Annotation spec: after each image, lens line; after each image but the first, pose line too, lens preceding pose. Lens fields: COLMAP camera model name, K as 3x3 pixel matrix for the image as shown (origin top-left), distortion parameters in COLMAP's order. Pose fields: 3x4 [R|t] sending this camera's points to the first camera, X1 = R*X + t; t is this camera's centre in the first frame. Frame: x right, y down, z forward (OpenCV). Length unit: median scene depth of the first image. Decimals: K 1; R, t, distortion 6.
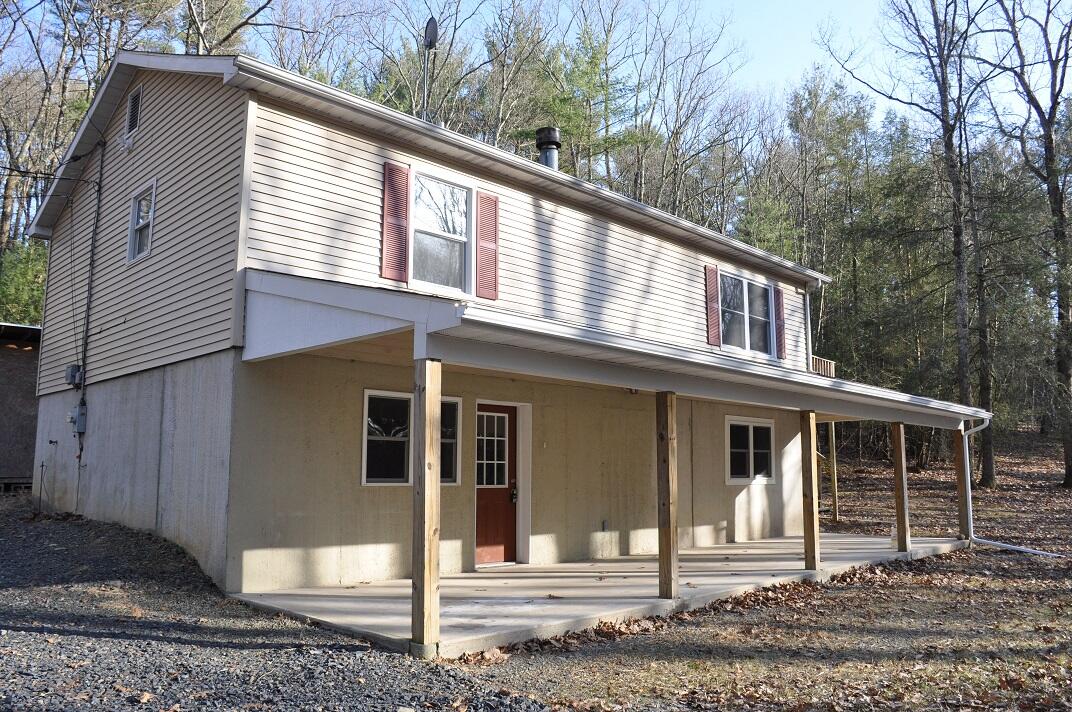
lens RADIAL K [[829.5, 0, 535.8], [0, 829.5, 356.4], [0, 0, 1]] dist [-0.120544, 0.069521]
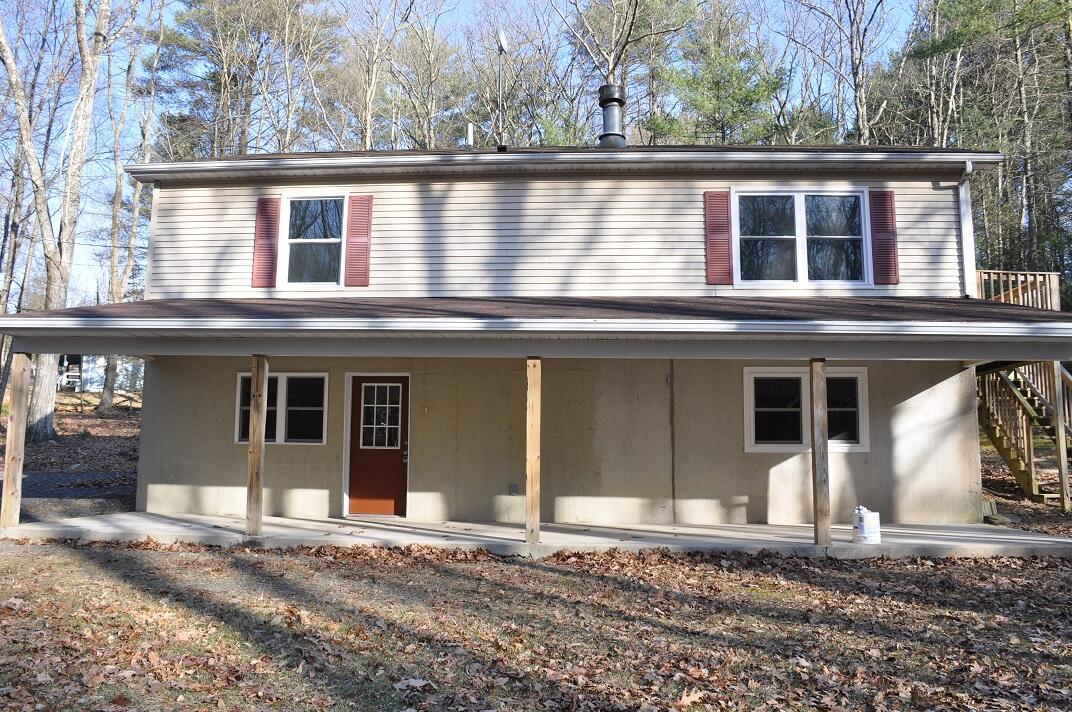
lens RADIAL K [[829.5, 0, 536.0], [0, 829.5, 358.8], [0, 0, 1]] dist [-0.120544, 0.069521]
pose [[0.658422, -0.093360, -0.746836, 0.873206], [0.099639, 0.994356, -0.036458, 0.089976], [0.746024, -0.050409, 0.664008, 0.375947]]
